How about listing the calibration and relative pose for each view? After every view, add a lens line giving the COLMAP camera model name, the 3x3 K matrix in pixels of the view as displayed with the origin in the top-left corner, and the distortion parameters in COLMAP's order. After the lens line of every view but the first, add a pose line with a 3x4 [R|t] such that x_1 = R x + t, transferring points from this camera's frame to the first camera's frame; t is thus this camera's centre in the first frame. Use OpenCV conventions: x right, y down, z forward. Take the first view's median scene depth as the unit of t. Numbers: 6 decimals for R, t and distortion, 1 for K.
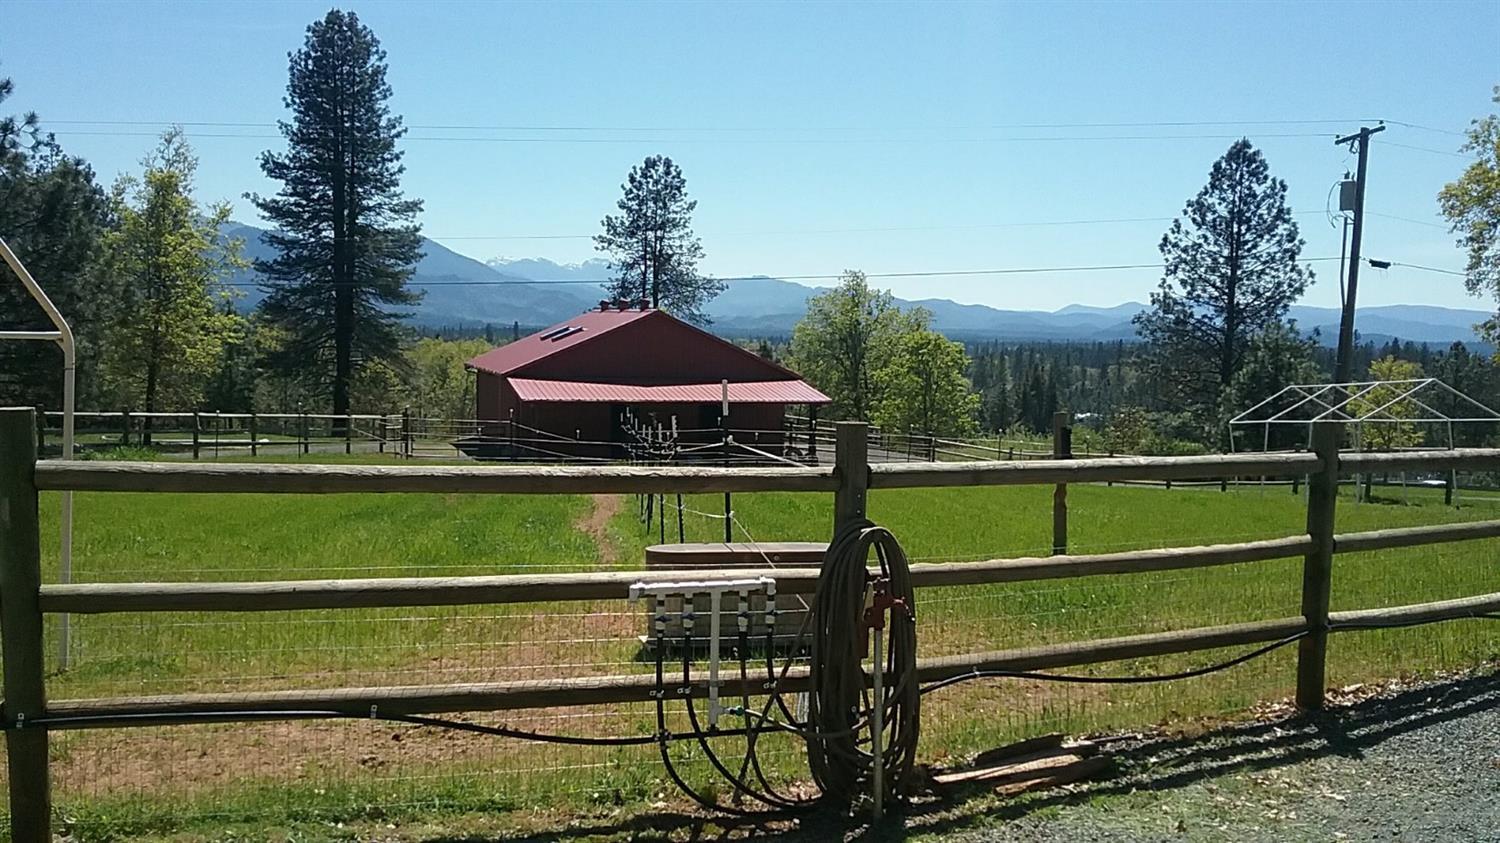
lens RADIAL K [[1345.3, 0, 707.2], [0, 1345.3, 493.4], [0, 0, 1]] dist [-0.008943, -0.070163]
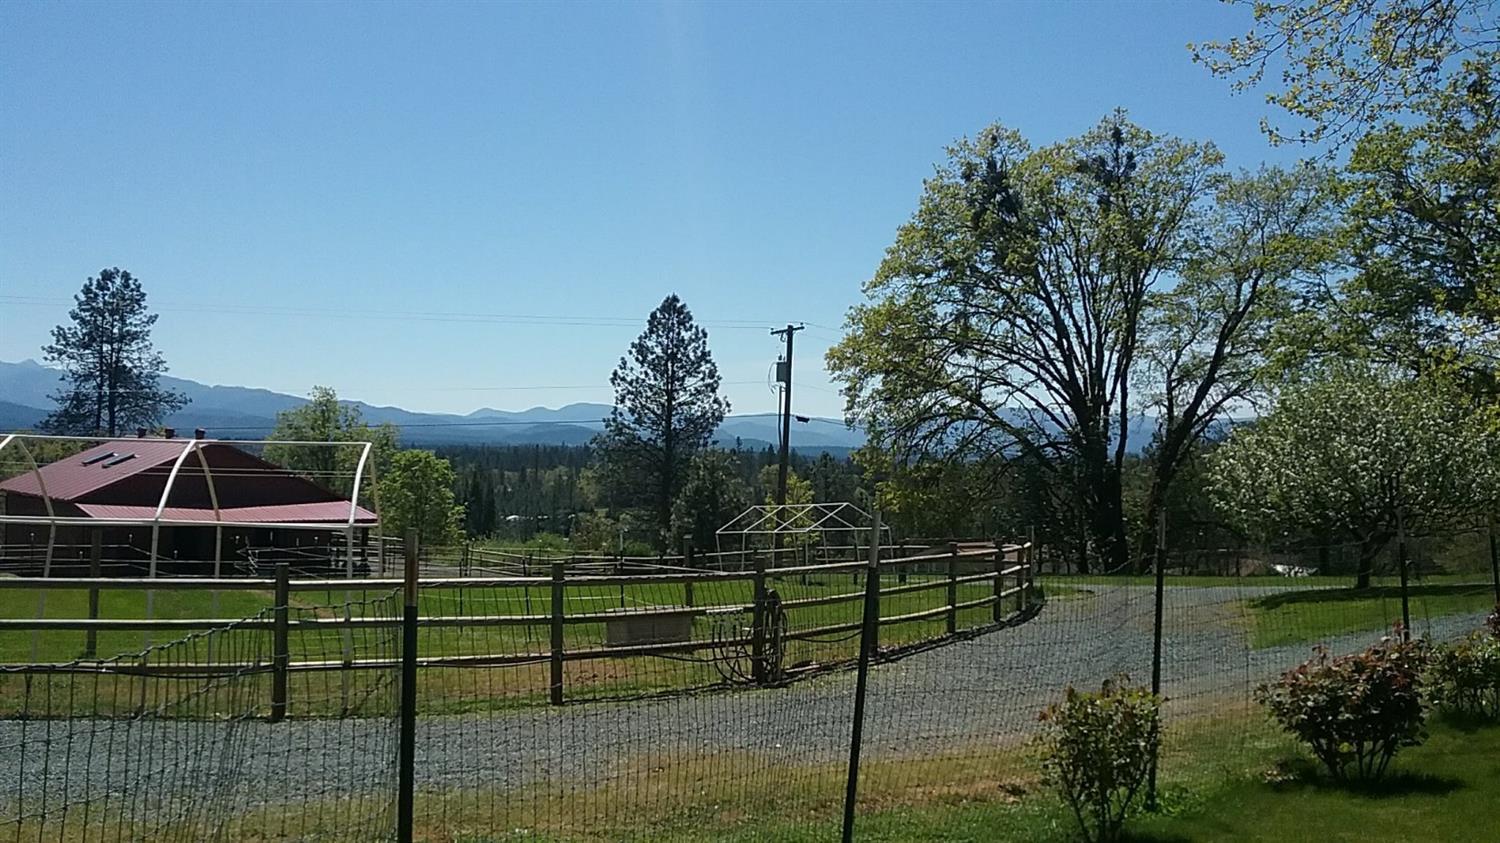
lens RADIAL K [[1385.3, 0, 728.6], [0, 1385.3, 436.0], [0, 0, 1]] dist [0.087861, -0.172206]
pose [[0.900613, 0.007040, 0.434565, -0.105154], [0.043051, 0.993507, -0.105315, 0.000267], [-0.432484, 0.113557, 0.894462, -0.145437]]
